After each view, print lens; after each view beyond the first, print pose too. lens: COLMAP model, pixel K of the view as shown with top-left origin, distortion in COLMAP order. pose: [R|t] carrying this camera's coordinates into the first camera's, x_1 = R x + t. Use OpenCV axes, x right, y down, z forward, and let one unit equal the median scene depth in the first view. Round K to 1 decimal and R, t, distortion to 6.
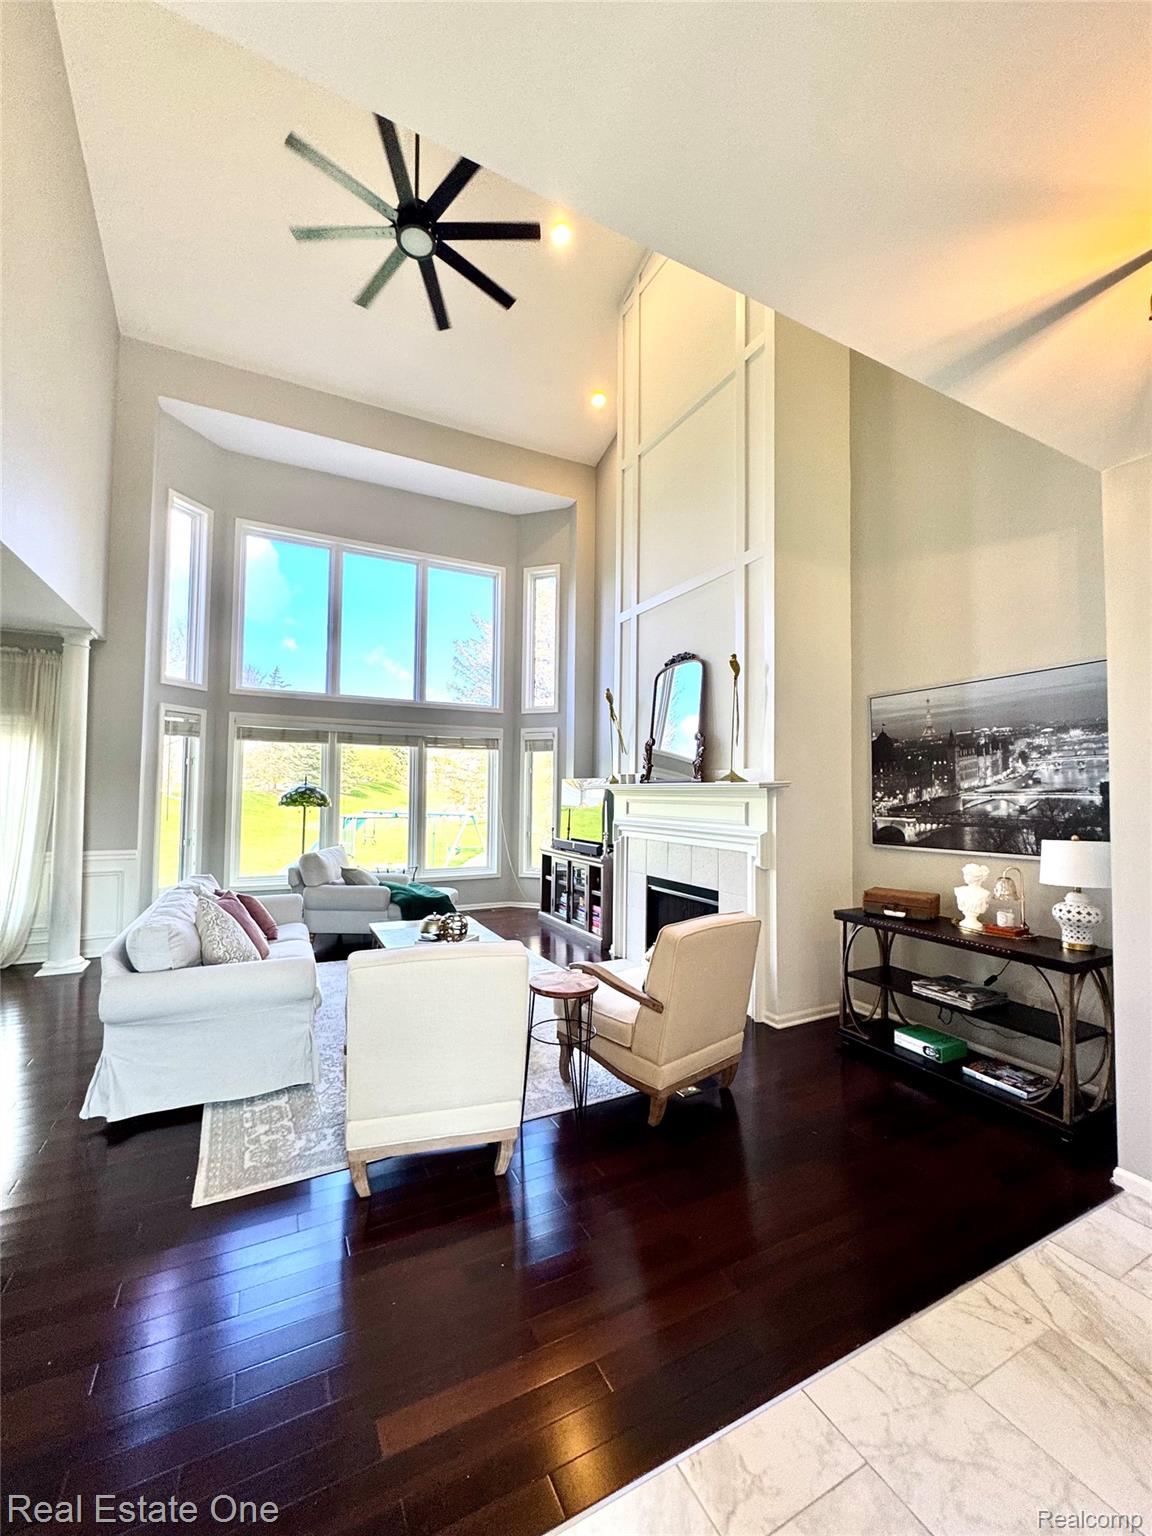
lens RADIAL K [[616.0, 0, 575.2], [0, 616.0, 768.1], [0, 0, 1]] dist [-0.002951, 0.000527]
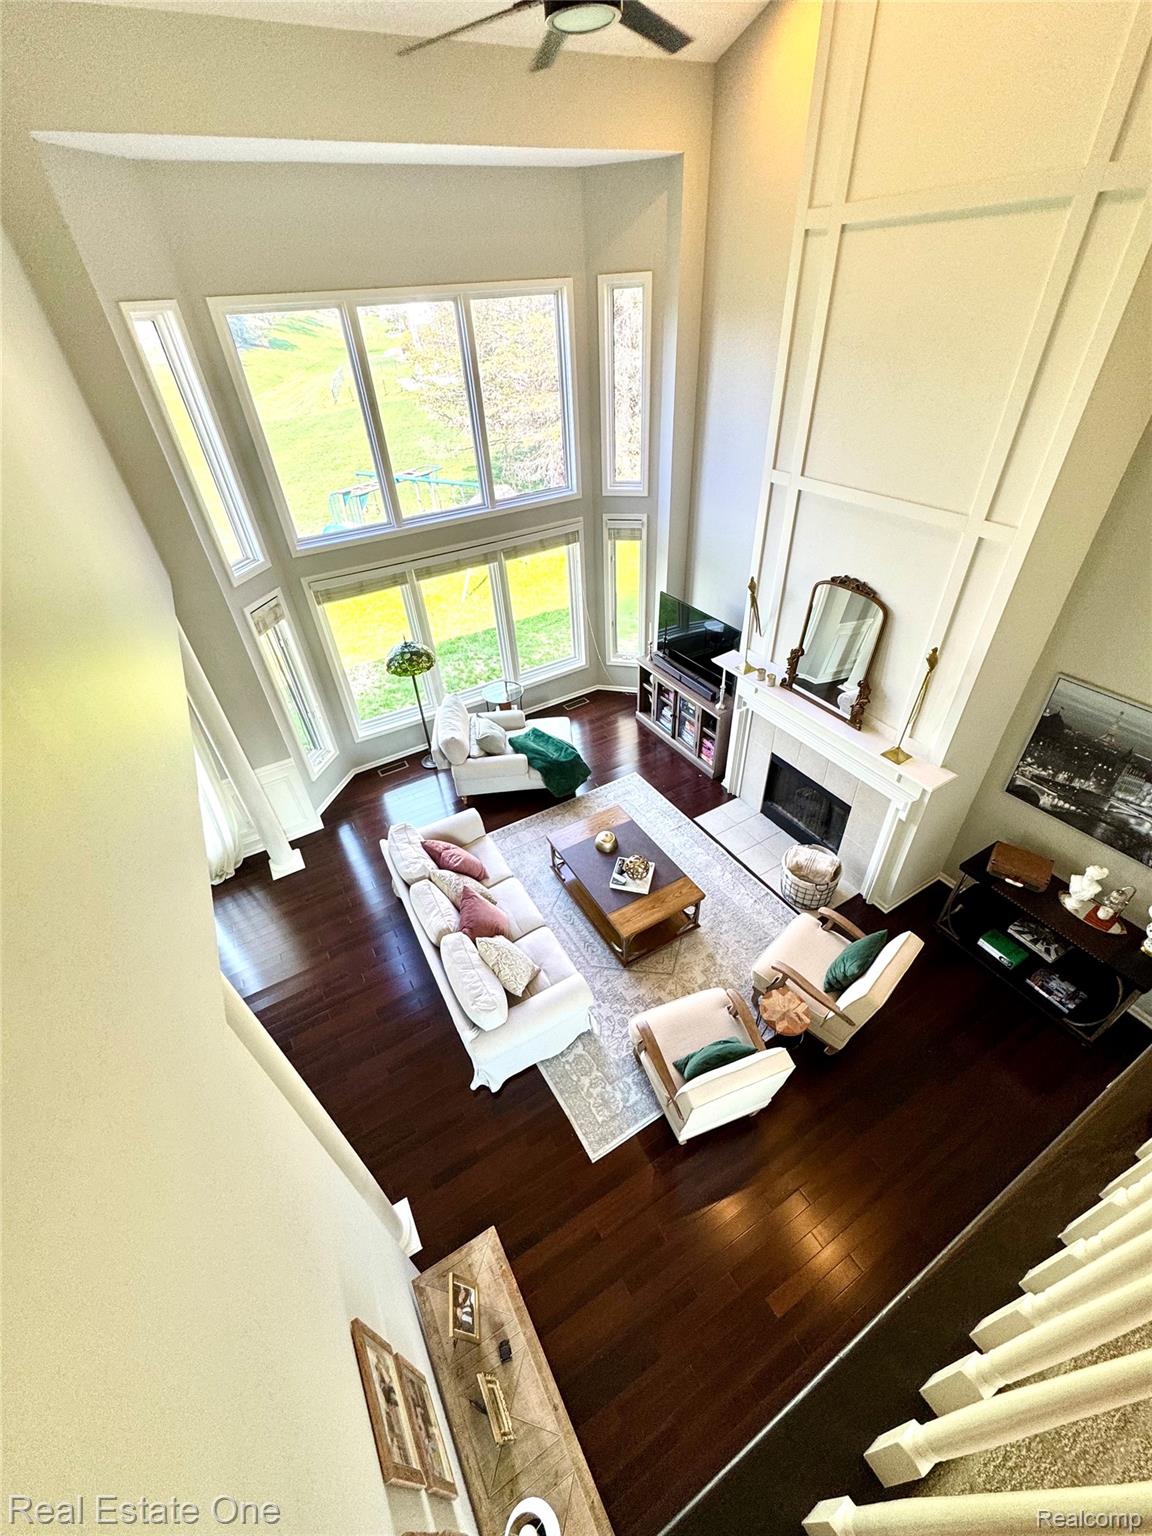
lens RADIAL K [[616.0, 0, 573.7], [0, 616.0, 770.1], [0, 0, 1]] dist [-0.002951, 0.000527]
pose [[0.996593, -0.082475, 0.000533, -0.310436], [0.062392, 0.758115, 0.649130, -0.695725], [-0.053941, -0.646885, 0.760677, 0.201741]]
